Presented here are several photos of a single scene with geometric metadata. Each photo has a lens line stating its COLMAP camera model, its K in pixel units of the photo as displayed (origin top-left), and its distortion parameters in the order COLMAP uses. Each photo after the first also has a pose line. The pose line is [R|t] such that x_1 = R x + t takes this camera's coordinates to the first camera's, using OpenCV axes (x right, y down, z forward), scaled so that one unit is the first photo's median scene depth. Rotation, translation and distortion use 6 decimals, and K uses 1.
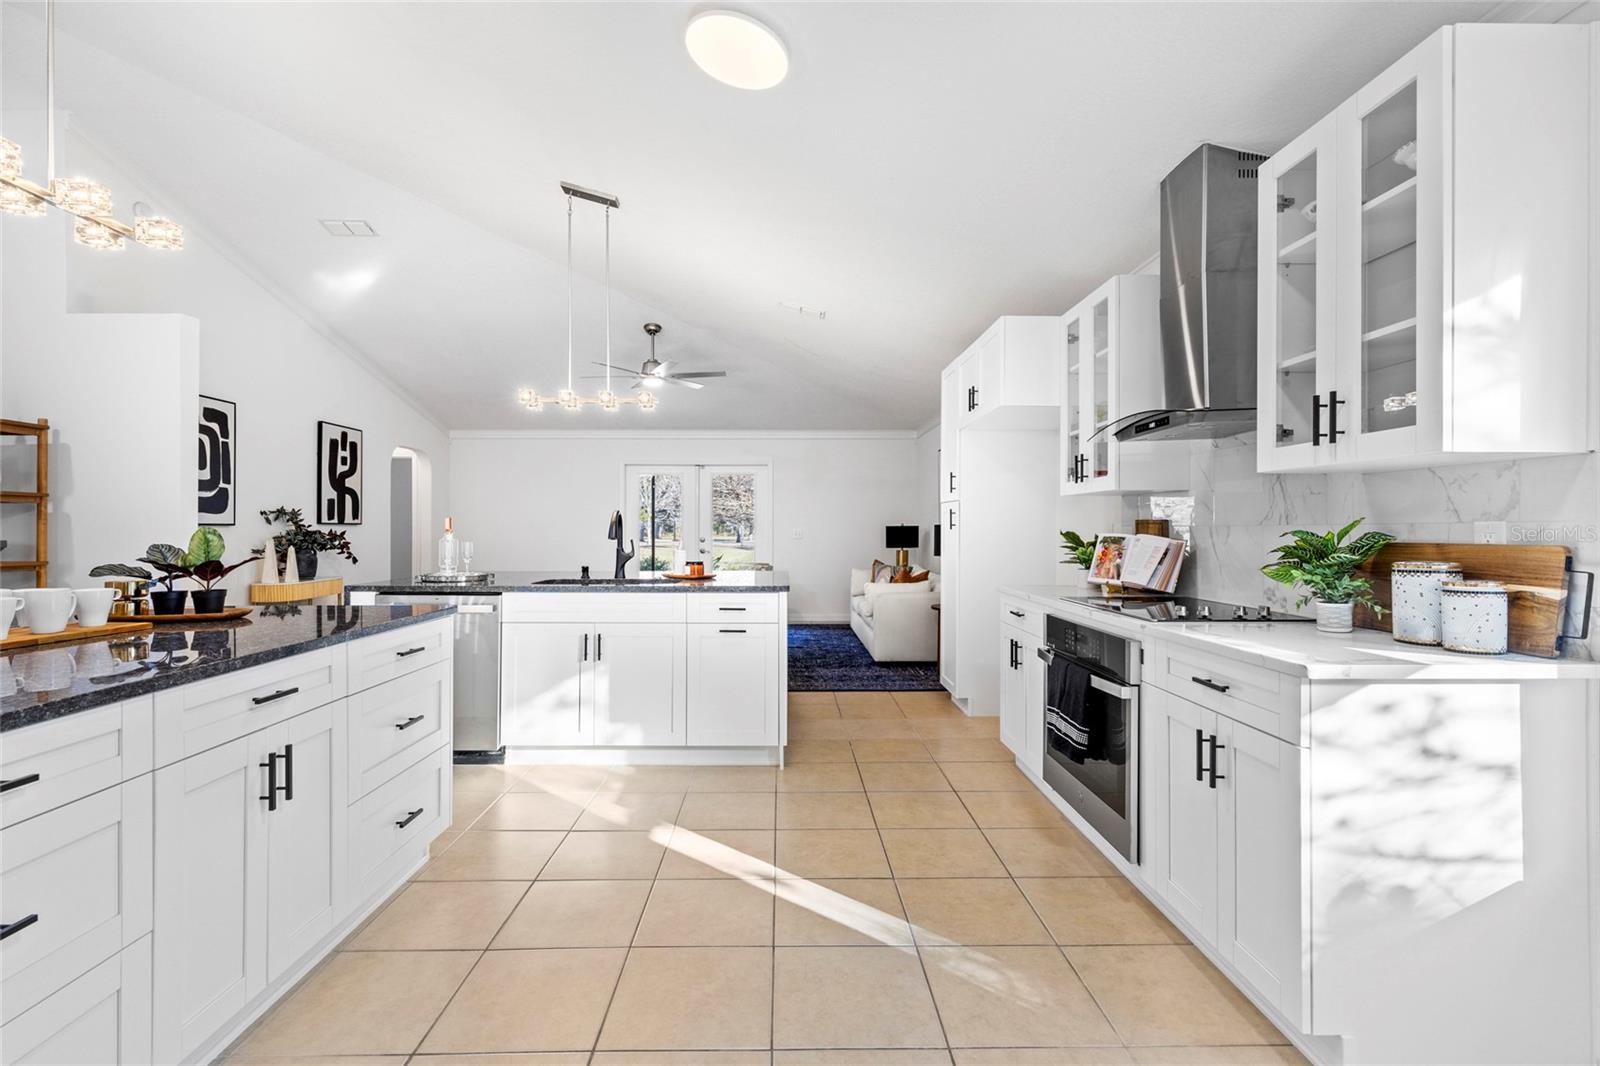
lens RADIAL K [[725.1, 0, 797.1], [0, 725.1, 525.8], [0, 0, 1]] dist [0.004495, -0.001481]
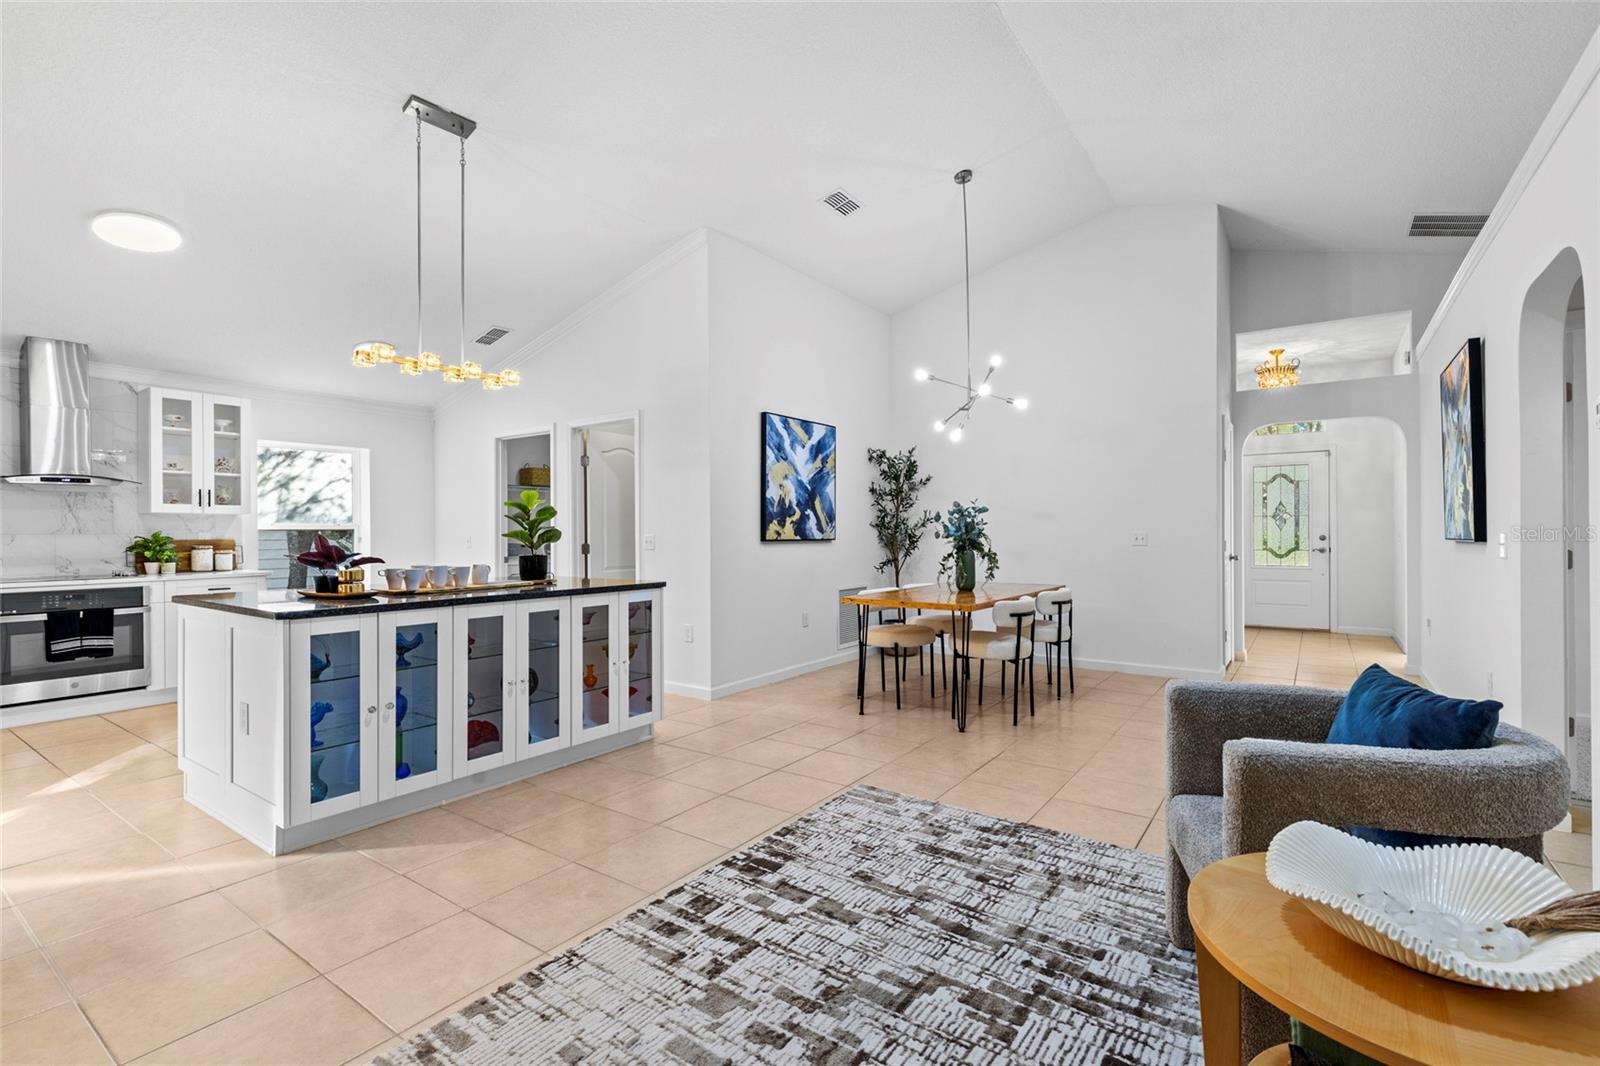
lens RADIAL K [[725.1, 0, 805.5], [0, 725.1, 531.8], [0, 0, 1]] dist [0.004495, -0.001481]
pose [[-0.807182, 0.005485, 0.590277, -1.480157], [0.004155, 0.999985, -0.003609, 0.005221], [-0.590288, -0.000460, -0.807193, 0.964959]]
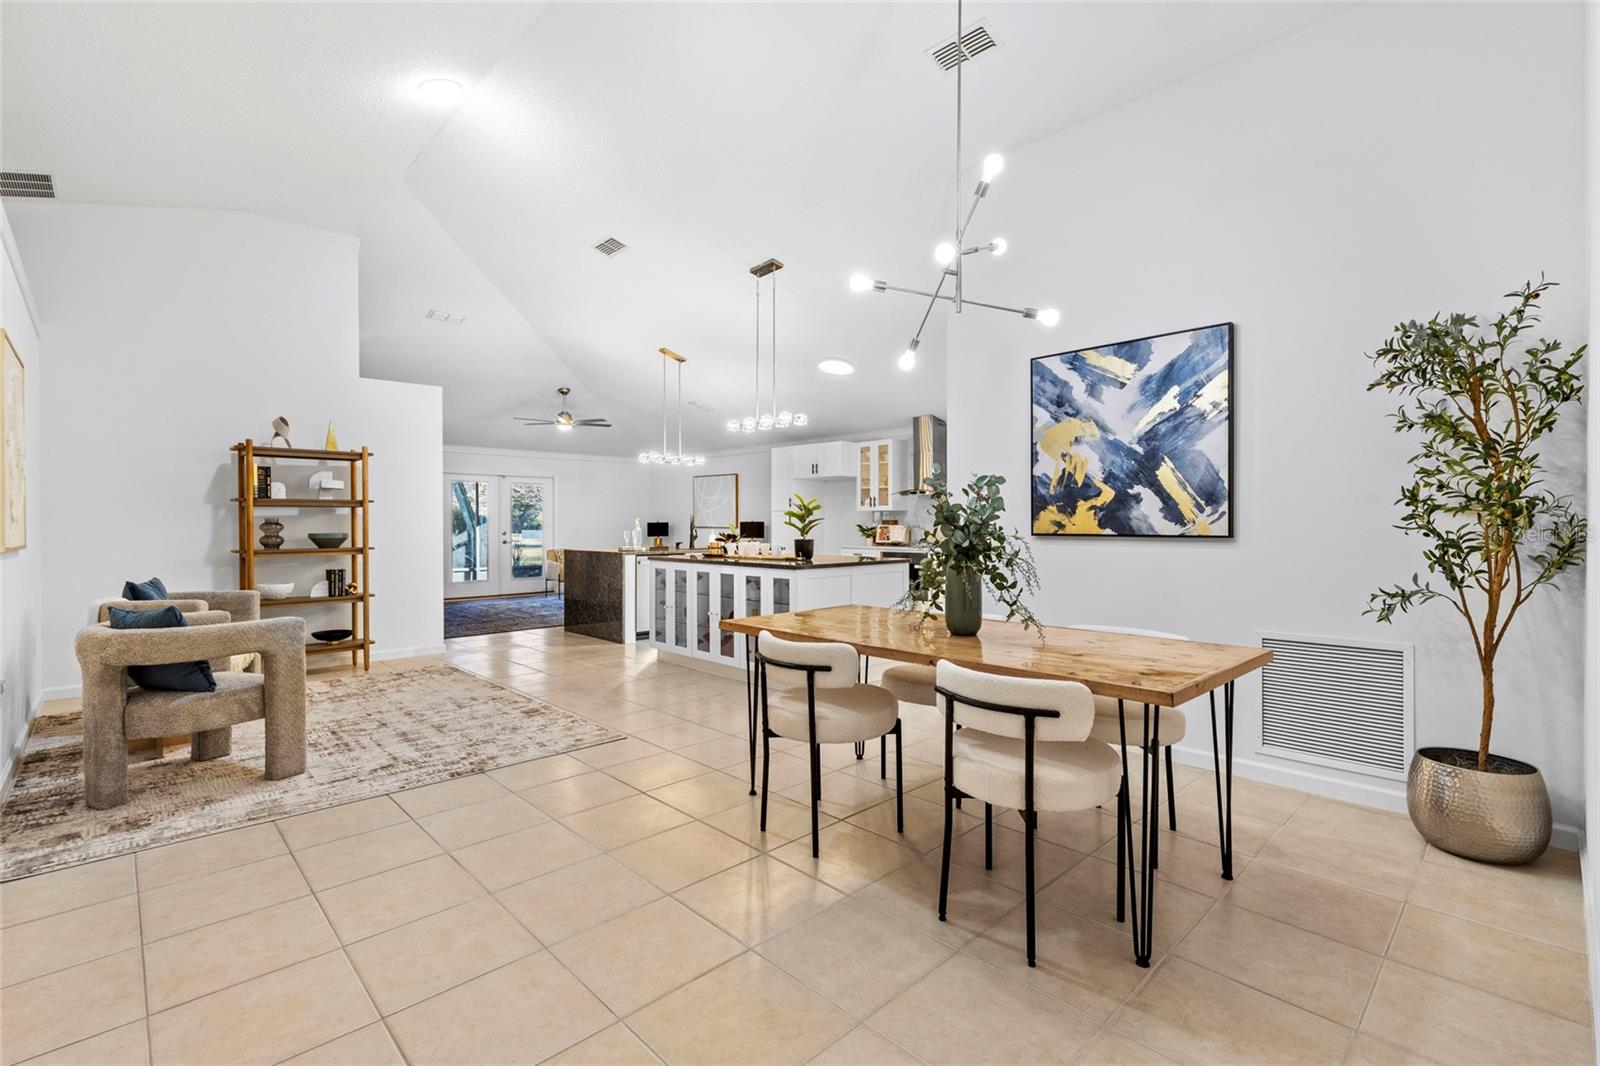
lens RADIAL K [[725.1, 0, 800.9], [0, 725.1, 533.9], [0, 0, 1]] dist [0.004495, -0.001481]
pose [[0.737148, -0.011845, 0.675627, -1.531849], [0.000783, 0.999861, 0.016674, -0.001890], [-0.675731, -0.011762, 0.737055, -0.783168]]
